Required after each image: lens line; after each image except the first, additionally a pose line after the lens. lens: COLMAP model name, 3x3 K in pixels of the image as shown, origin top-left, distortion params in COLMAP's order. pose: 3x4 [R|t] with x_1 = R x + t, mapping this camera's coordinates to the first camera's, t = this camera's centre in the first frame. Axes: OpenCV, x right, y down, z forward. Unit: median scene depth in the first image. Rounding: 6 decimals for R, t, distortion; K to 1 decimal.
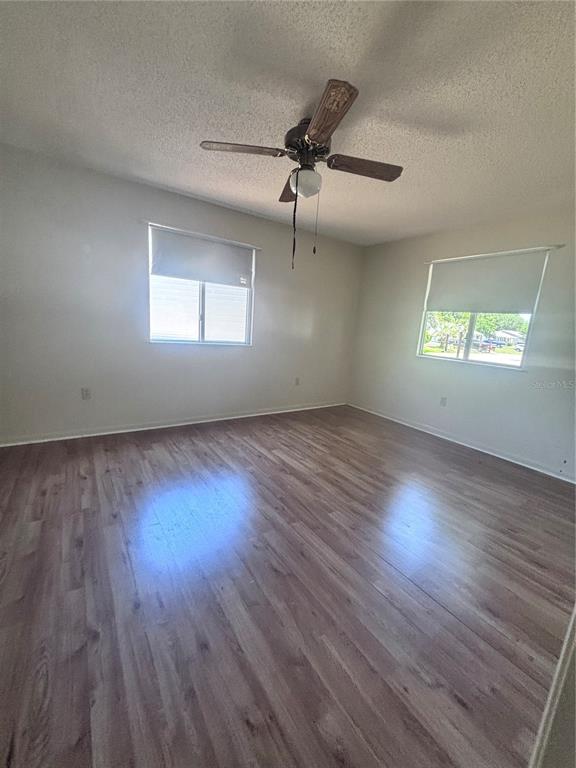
lens RADIAL K [[313.2, 0, 290.6], [0, 313.2, 384.7], [0, 0, 1]] dist [-0.004199, -0.000299]
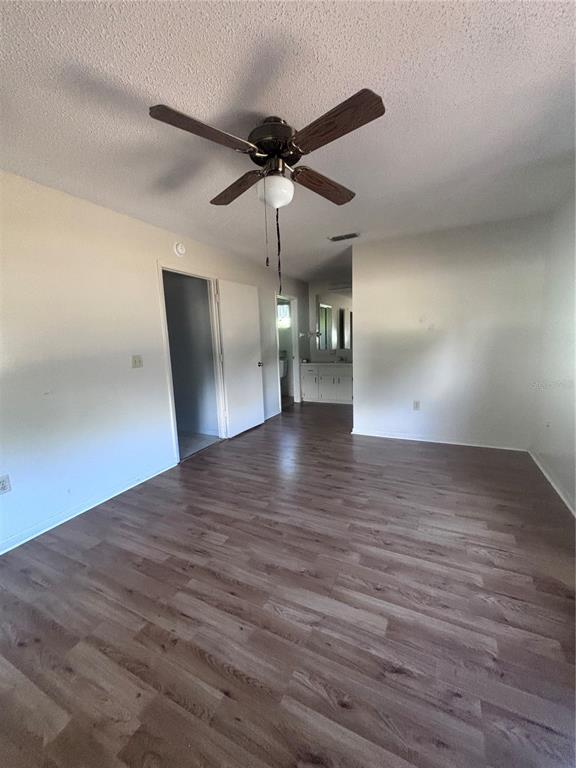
lens RADIAL K [[313.2, 0, 289.0], [0, 313.2, 384.5], [0, 0, 1]] dist [-0.004199, -0.000299]
pose [[-0.878168, 0.031077, -0.477343, 0.335917], [-0.115811, 0.954388, 0.275193, -0.290035], [0.464122, 0.296947, -0.834514, 1.442504]]
